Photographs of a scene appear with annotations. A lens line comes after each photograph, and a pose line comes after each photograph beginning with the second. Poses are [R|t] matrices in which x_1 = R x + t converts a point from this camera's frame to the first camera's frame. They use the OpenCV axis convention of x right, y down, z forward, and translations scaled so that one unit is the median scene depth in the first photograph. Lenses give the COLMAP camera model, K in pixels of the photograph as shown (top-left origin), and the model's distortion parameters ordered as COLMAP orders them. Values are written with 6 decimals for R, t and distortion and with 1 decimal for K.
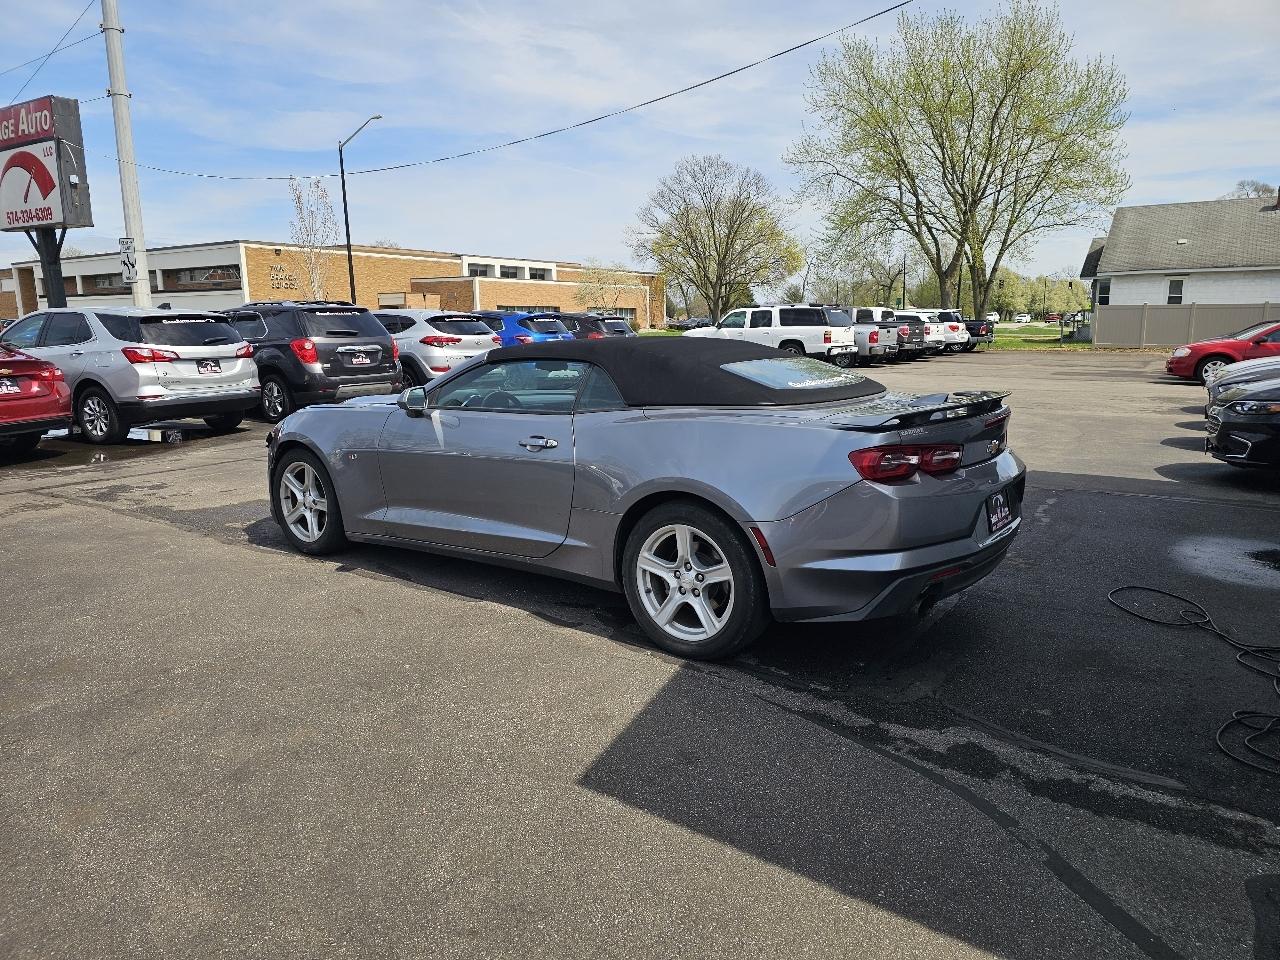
lens RADIAL K [[848.6, 0, 640.0], [0, 848.6, 480.0], [0, 0, 1]] dist [0.063783, -0.053607]
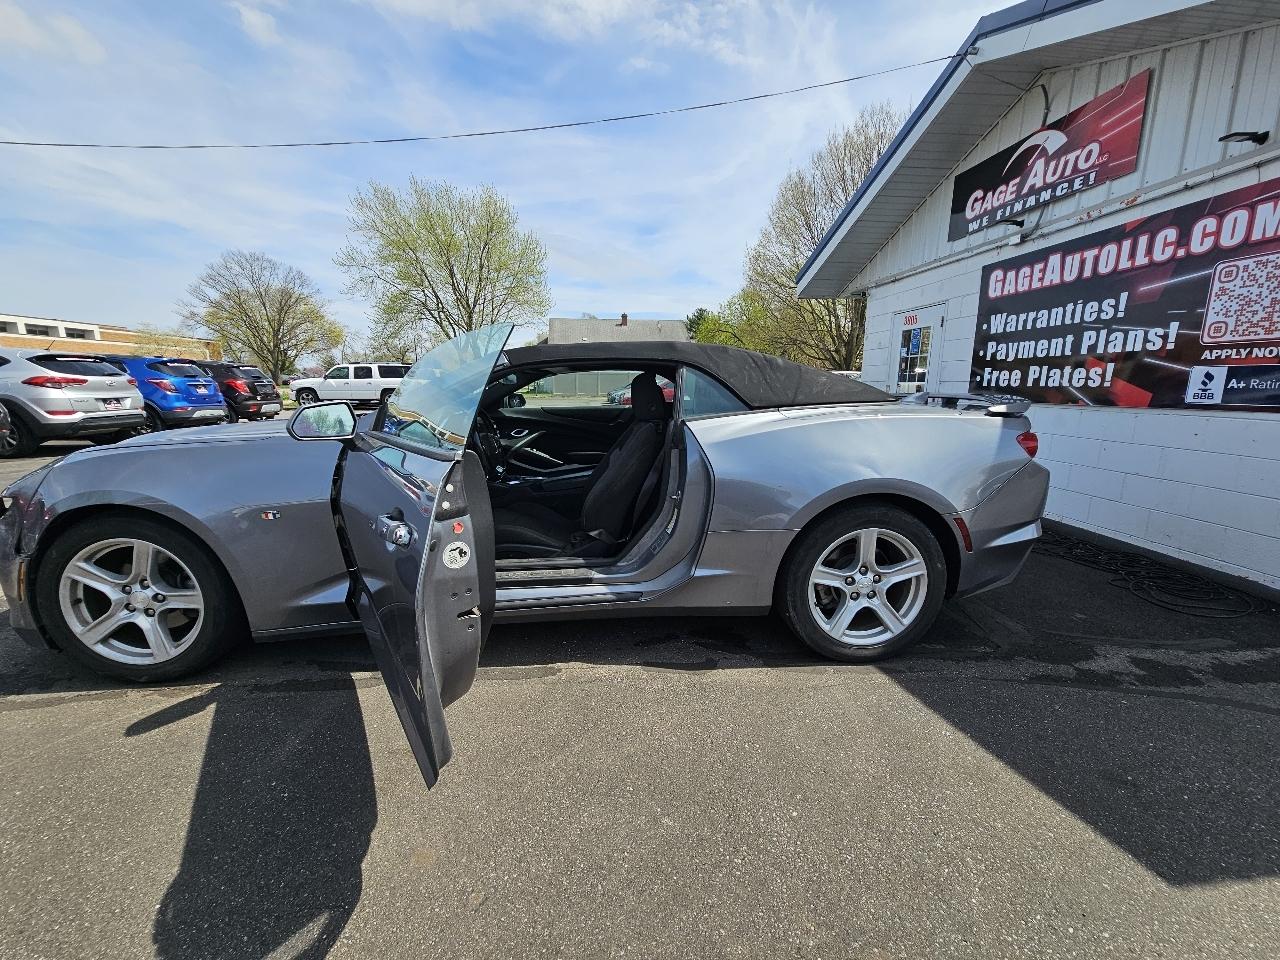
lens RADIAL K [[518.8, 0, 638.6], [0, 518.8, 484.1], [0, 0, 1]] dist [0.000193, -0.000785]
pose [[0.758731, -0.116838, 0.640840, -0.129587], [0.110728, 0.992599, 0.049874, -0.013624], [-0.641924, 0.033118, 0.766053, 0.181128]]
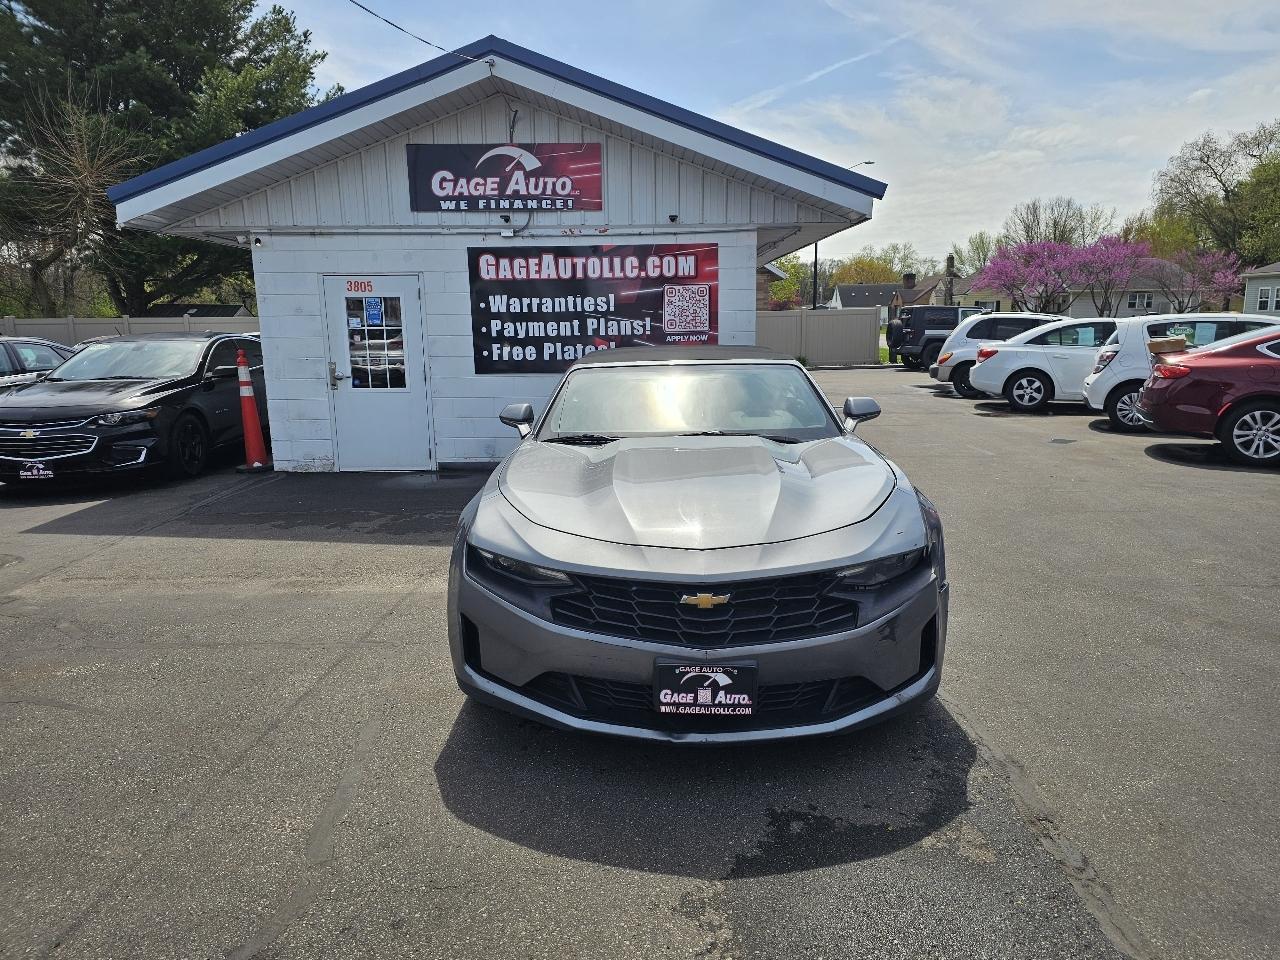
lens RADIAL K [[865.7, 0, 646.5], [0, 865.7, 486.3], [0, 0, 1]] dist [0.087975, -0.102078]
pose [[-0.588072, -0.137599, 0.797018, -0.298271], [0.164517, 0.944471, 0.284443, -0.108116], [-0.791900, 0.298397, -0.532780, 0.561816]]
